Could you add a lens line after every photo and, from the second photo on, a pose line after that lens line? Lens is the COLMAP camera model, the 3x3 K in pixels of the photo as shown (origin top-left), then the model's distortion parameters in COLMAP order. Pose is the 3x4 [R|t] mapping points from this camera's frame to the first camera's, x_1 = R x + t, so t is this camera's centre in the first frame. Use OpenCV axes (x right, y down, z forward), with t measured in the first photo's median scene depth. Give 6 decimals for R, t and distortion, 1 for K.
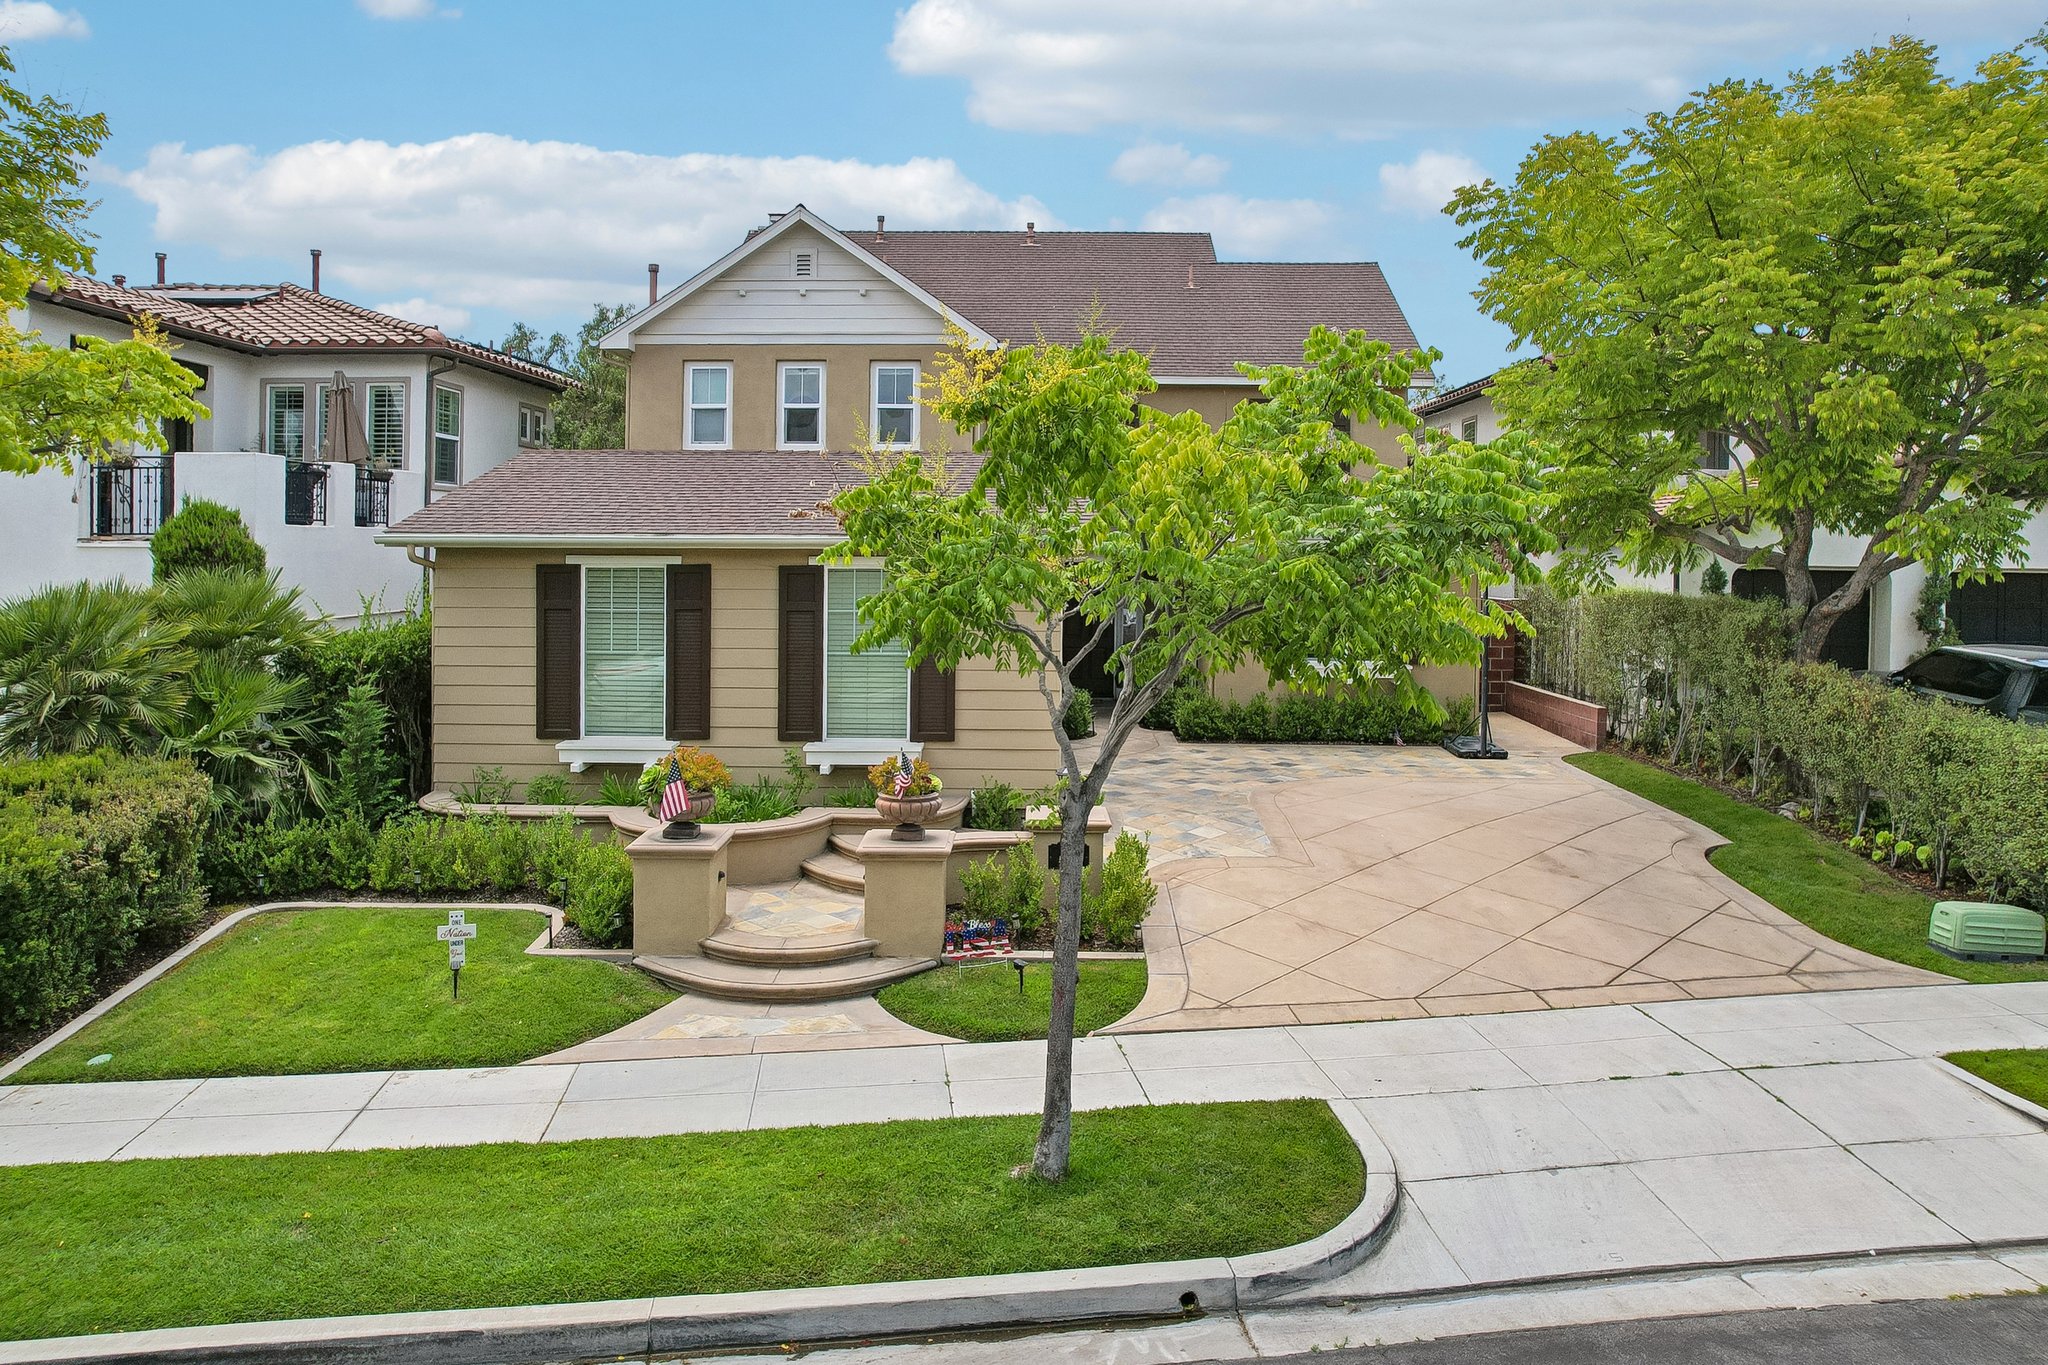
lens RADIAL K [[1338.5, 0, 1020.5], [0, 1338.5, 550.4], [0, 0, 1]] dist [-0.068630, 0.048986]
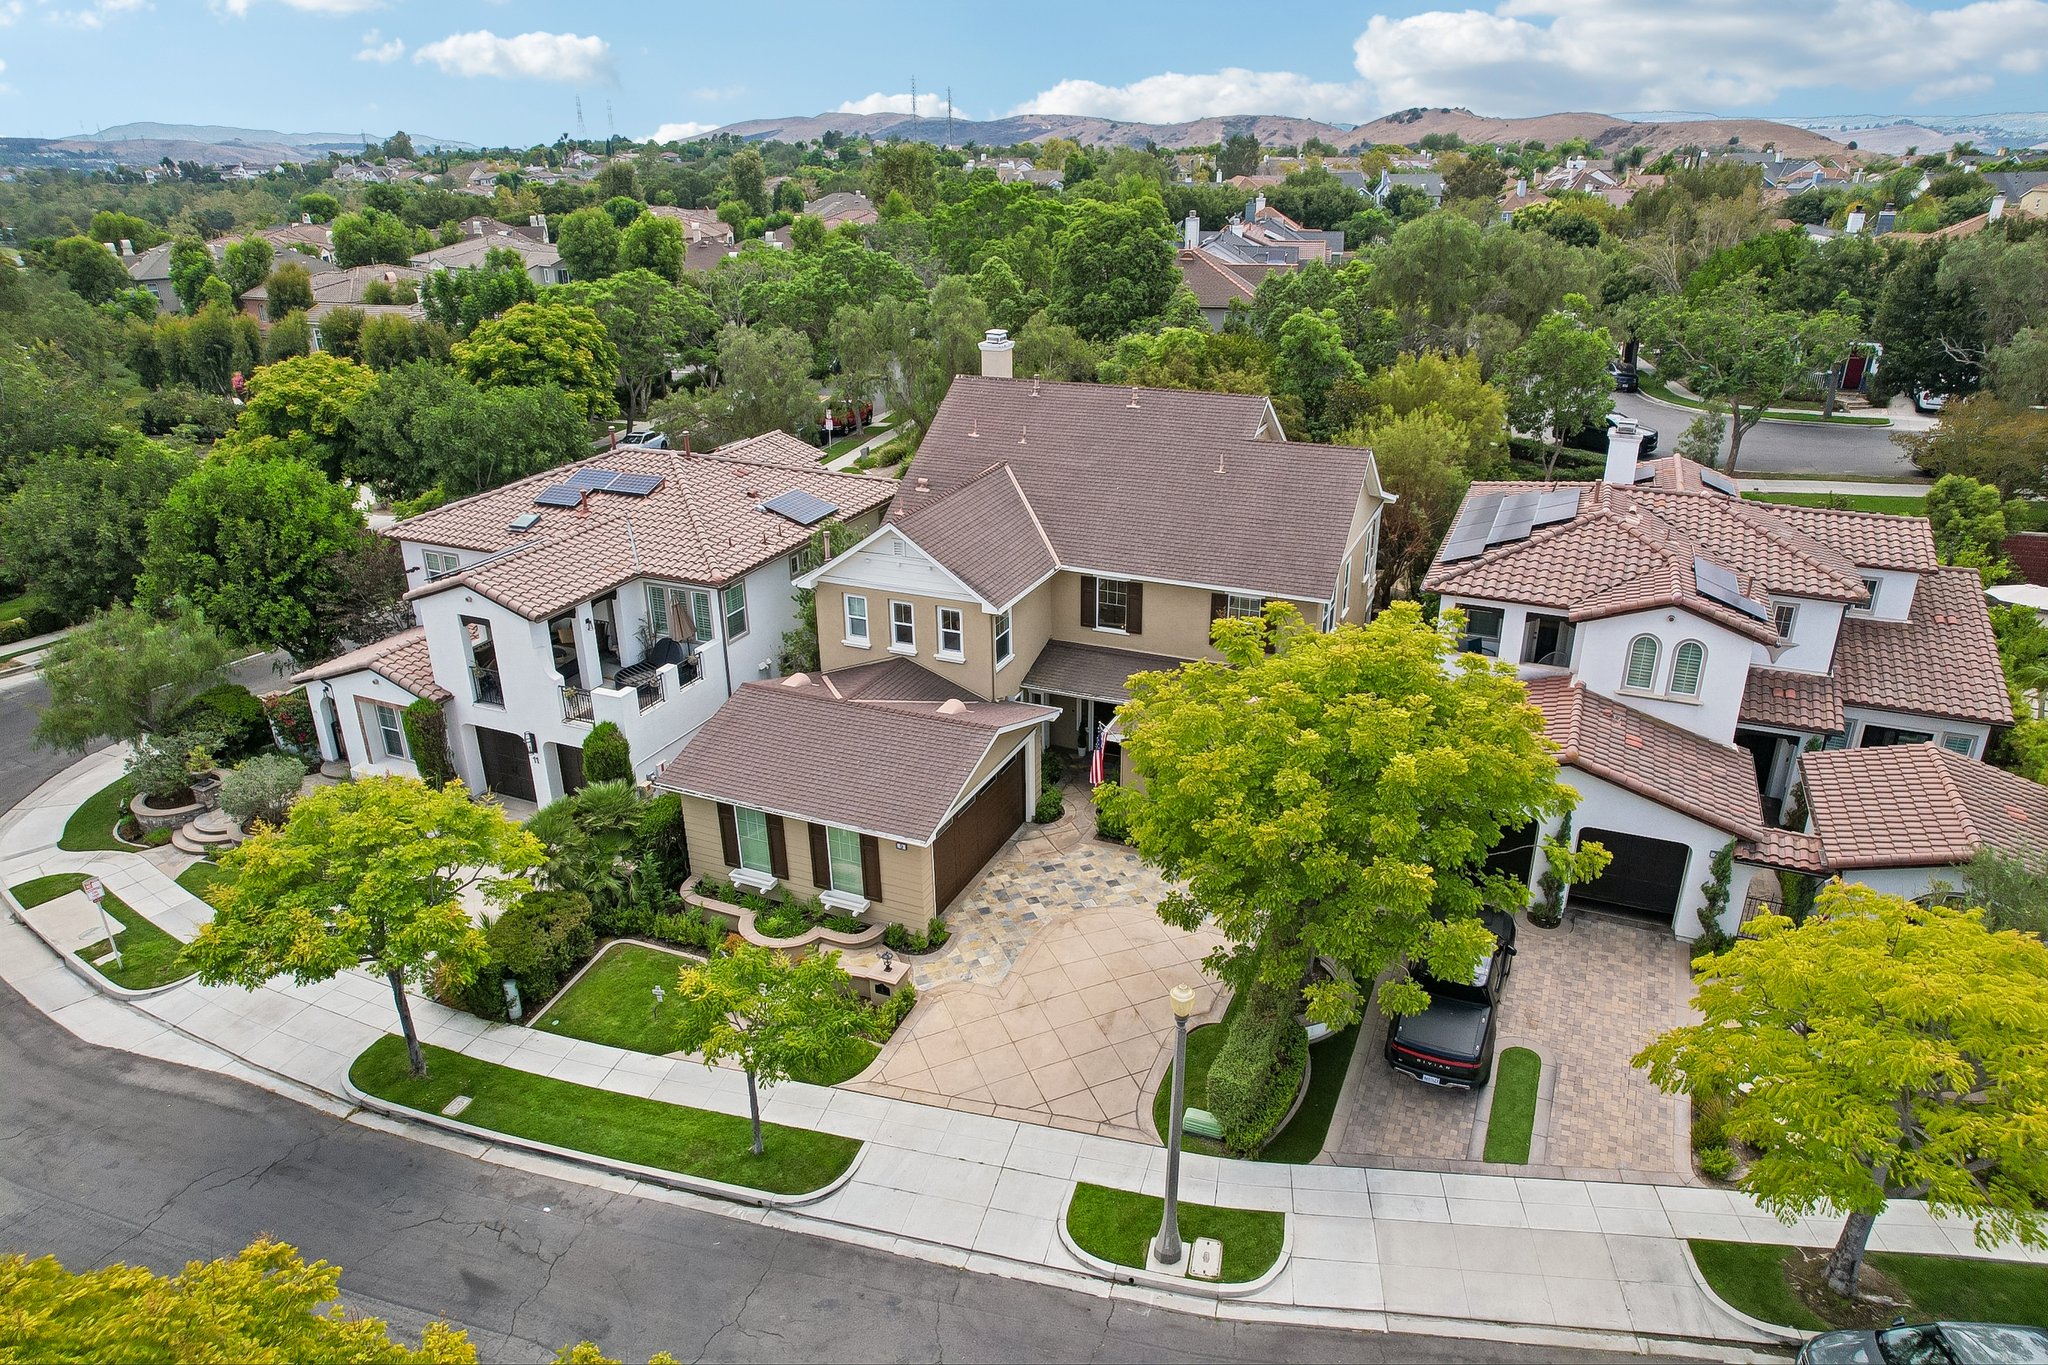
lens RADIAL K [[1232.3, 0, 1024.0], [0, 1232.3, 682.5], [0, 0, 1]] dist [-0.064670, 0.047802]
pose [[0.929481, 0.135227, -0.343190, 1.096507], [0.003031, 0.927549, 0.373691, -1.281820], [0.368858, -0.348378, 0.861729, -0.744214]]
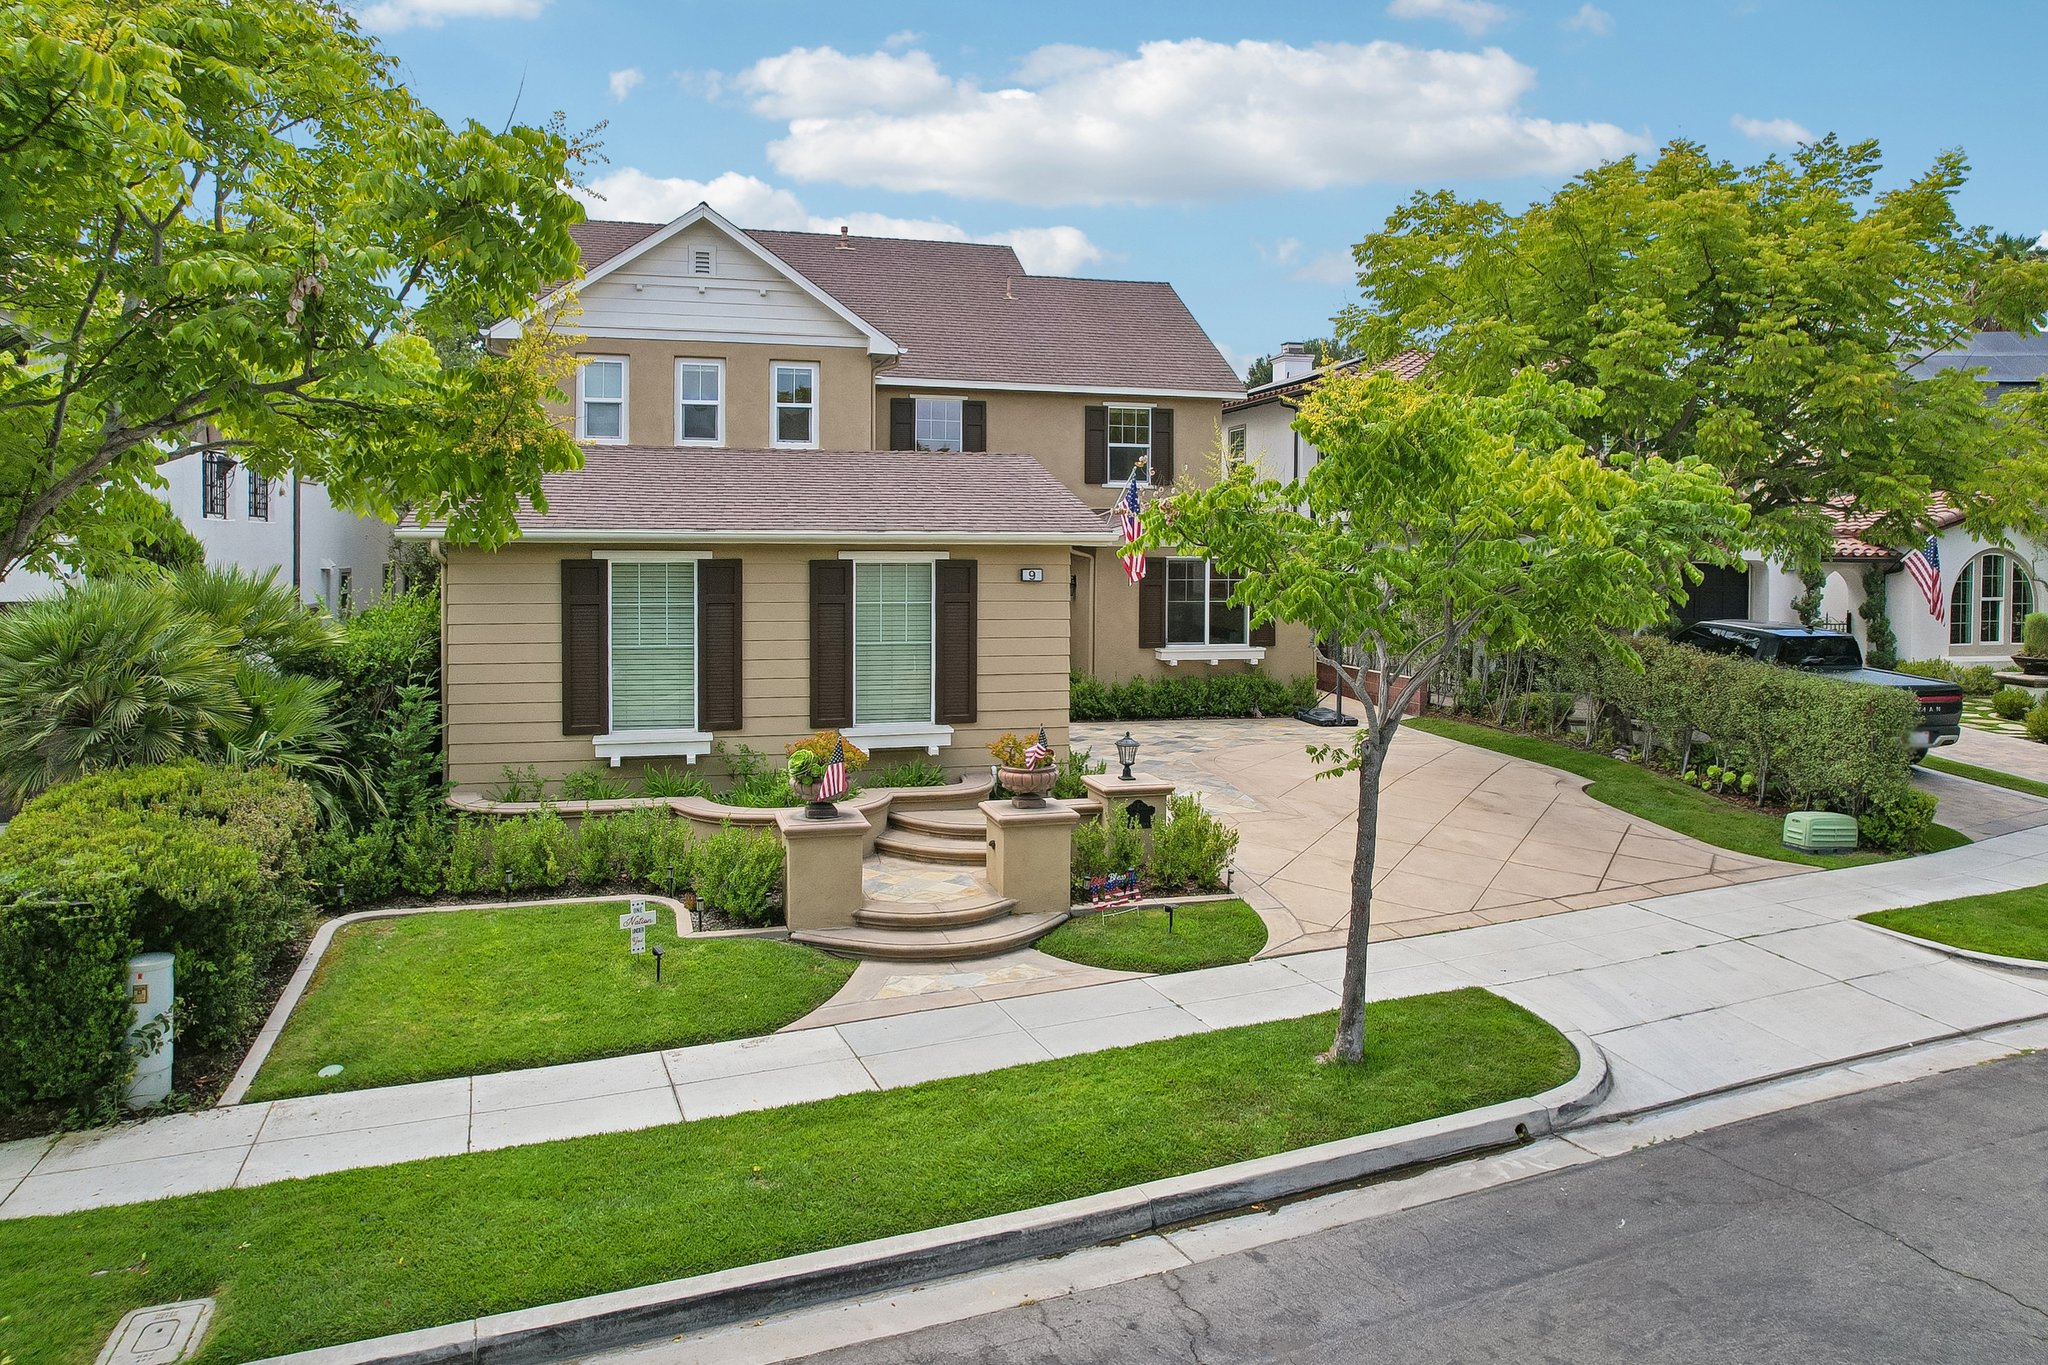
lens RADIAL K [[1322.8, 0, 1022.8], [0, 1322.8, 565.3], [0, 0, 1]] dist [-0.069729, 0.052000]
pose [[0.964148, -0.004633, 0.265324, -0.391683], [0.000895, 0.999899, 0.014207, 0.001419], [-0.265363, -0.013460, 0.964055, -0.047952]]
